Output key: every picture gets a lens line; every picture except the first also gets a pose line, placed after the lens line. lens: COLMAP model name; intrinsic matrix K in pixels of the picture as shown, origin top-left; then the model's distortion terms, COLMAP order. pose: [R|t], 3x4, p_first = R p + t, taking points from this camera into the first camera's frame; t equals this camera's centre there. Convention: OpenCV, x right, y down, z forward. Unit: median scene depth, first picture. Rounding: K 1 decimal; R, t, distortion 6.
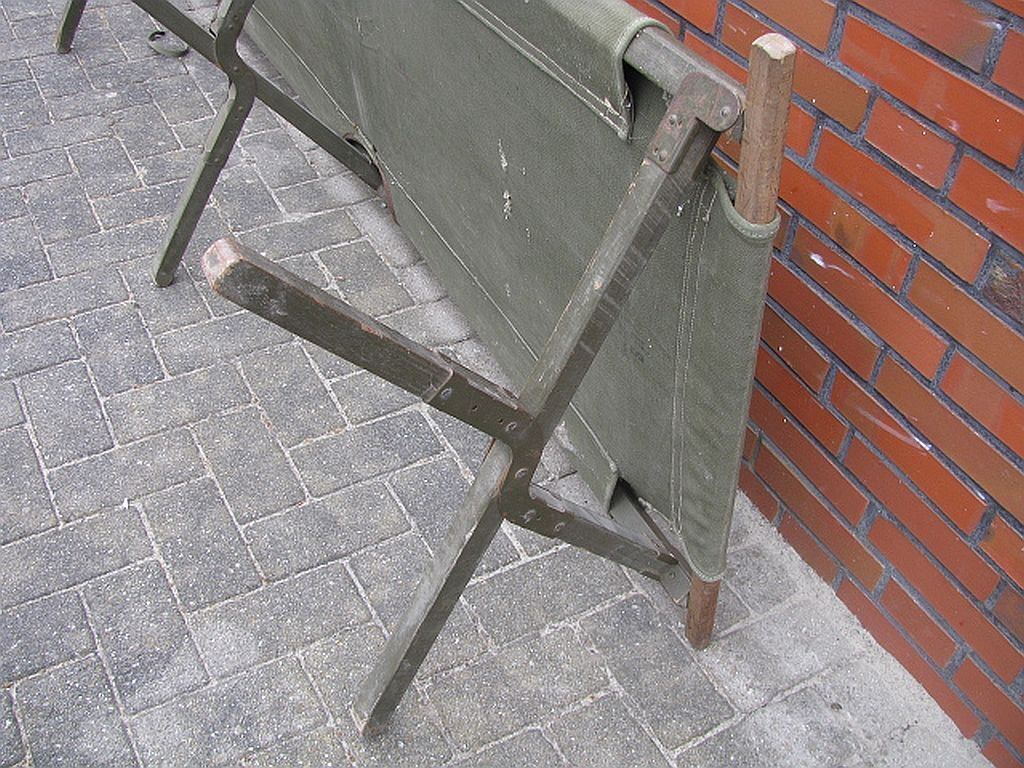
lens RADIAL K [[1087.5, 0, 500.7], [0, 1087.5, 363.5], [0, 0, 1]] dist [-0.223306, 0.262947]
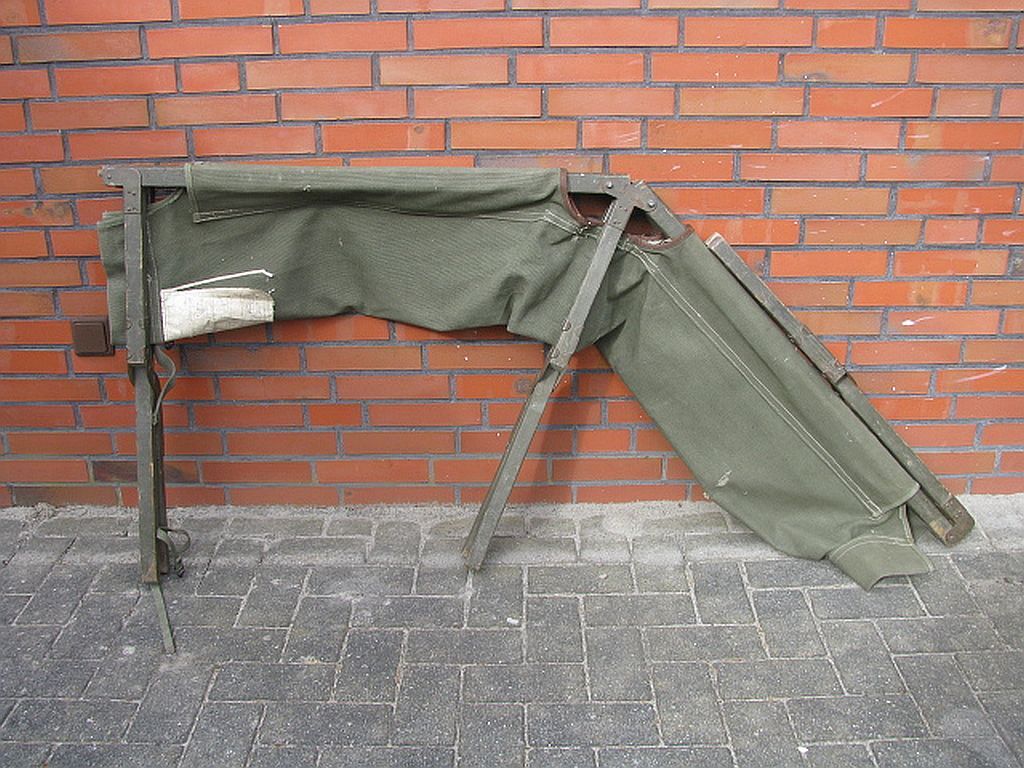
lens RADIAL K [[1087.5, 0, 500.7], [0, 1087.5, 363.5], [0, 0, 1]] dist [-0.223306, 0.262947]
pose [[0.494245, -0.386054, 0.778899, -1.420288], [0.616623, 0.787258, -0.001077, -0.454740], [-0.612779, 0.480820, 0.627148, 0.334947]]
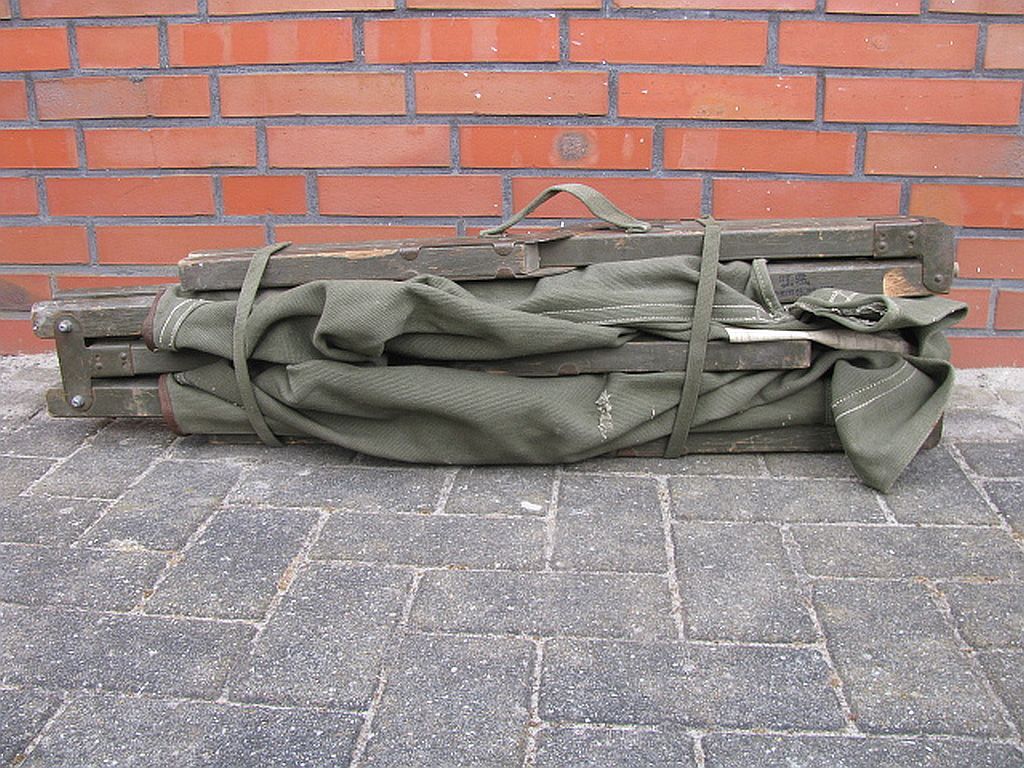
lens RADIAL K [[1087.5, 0, 500.7], [0, 1087.5, 363.5], [0, 0, 1]] dist [-0.223306, 0.262947]
pose [[0.558840, -0.309652, 0.769294, -0.944911], [0.585040, 0.804678, -0.101097, -0.166094], [-0.587730, 0.506565, 0.630845, 0.931062]]
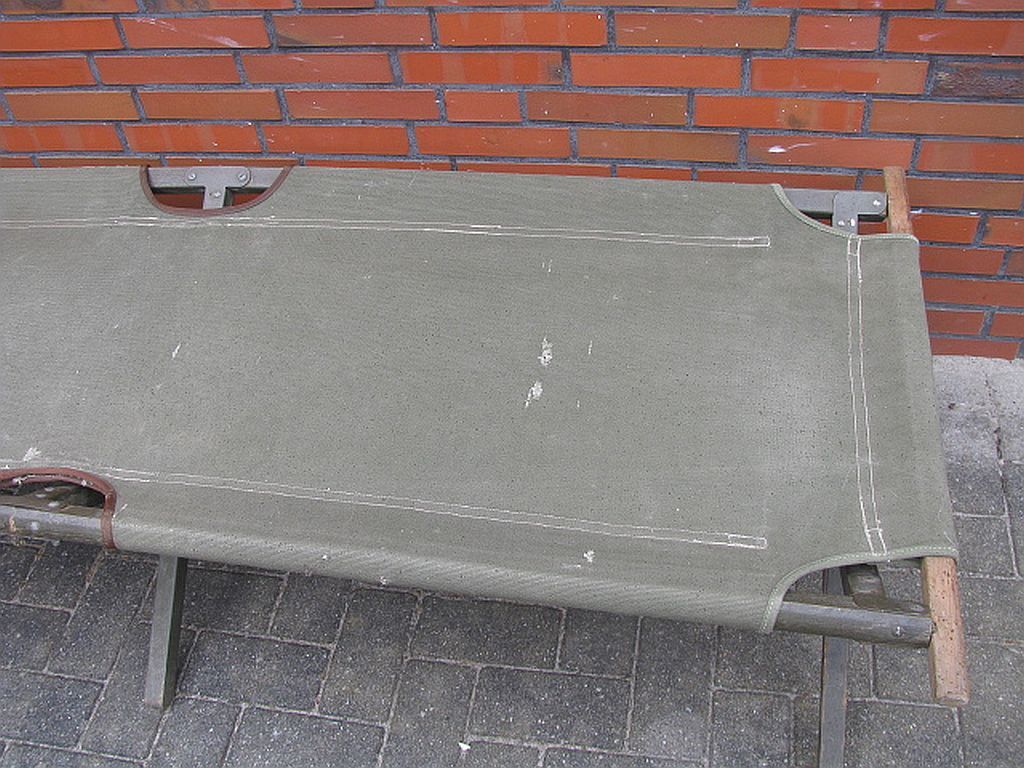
lens RADIAL K [[1087.5, 0, 500.7], [0, 1087.5, 363.5], [0, 0, 1]] dist [-0.223306, 0.262947]
pose [[0.619807, -0.637103, 0.458192, -0.640801], [0.615707, 0.756805, 0.219434, -0.379375], [-0.486564, 0.146105, 0.861341, 0.101369]]
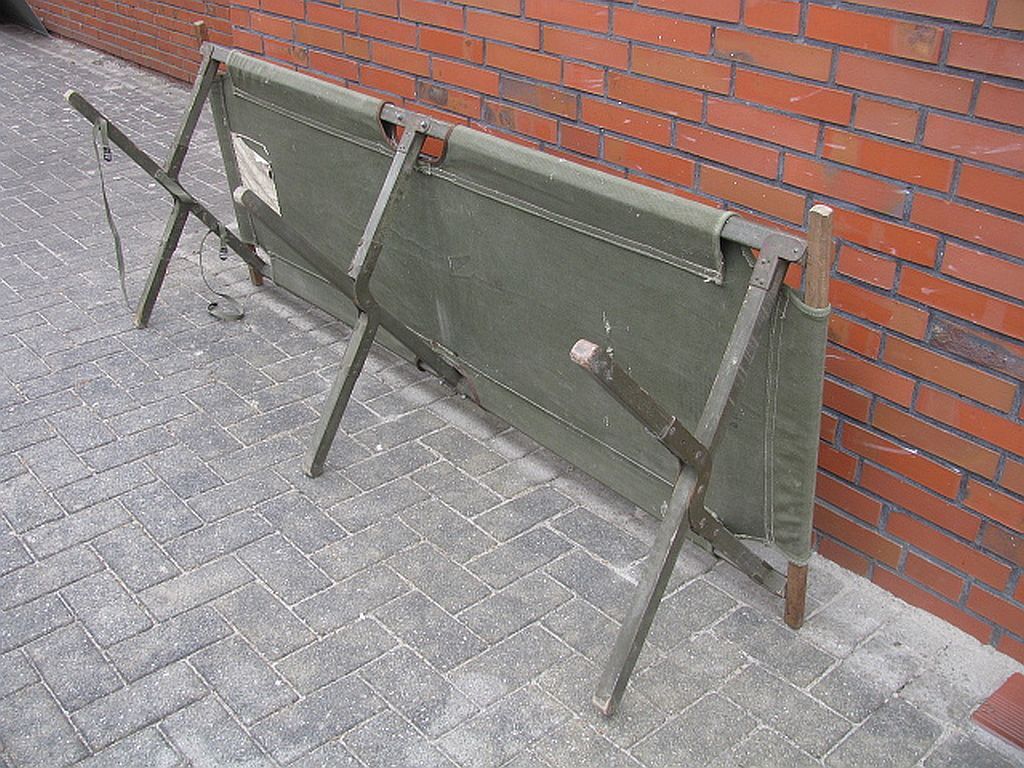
lens RADIAL K [[1087.5, 0, 500.7], [0, 1087.5, 363.5], [0, 0, 1]] dist [-0.223306, 0.262947]
pose [[0.977350, -0.141241, 0.157601, -0.404264], [0.175099, 0.957938, -0.227366, 0.188973], [-0.118858, 0.249812, 0.960972, -0.449885]]
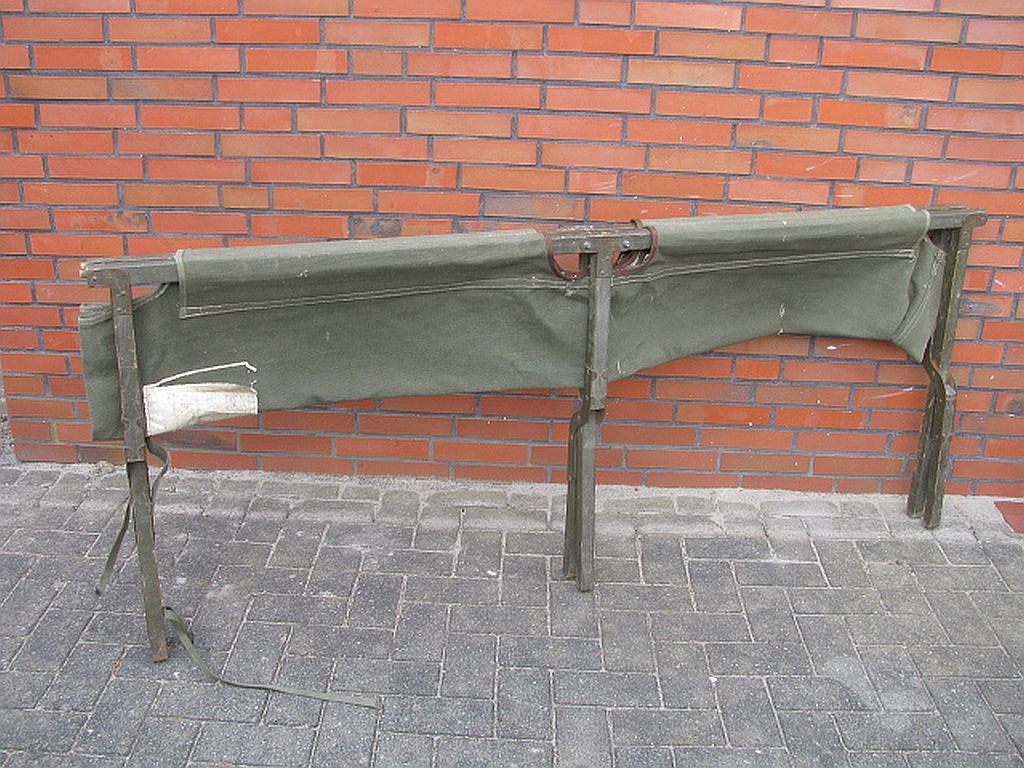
lens RADIAL K [[1087.5, 0, 500.7], [0, 1087.5, 363.5], [0, 0, 1]] dist [-0.223306, 0.262947]
pose [[0.510794, -0.363468, 0.779090, -1.707077], [0.575551, 0.817755, 0.004158, -0.457714], [-0.638616, 0.446282, 0.626899, 0.088305]]
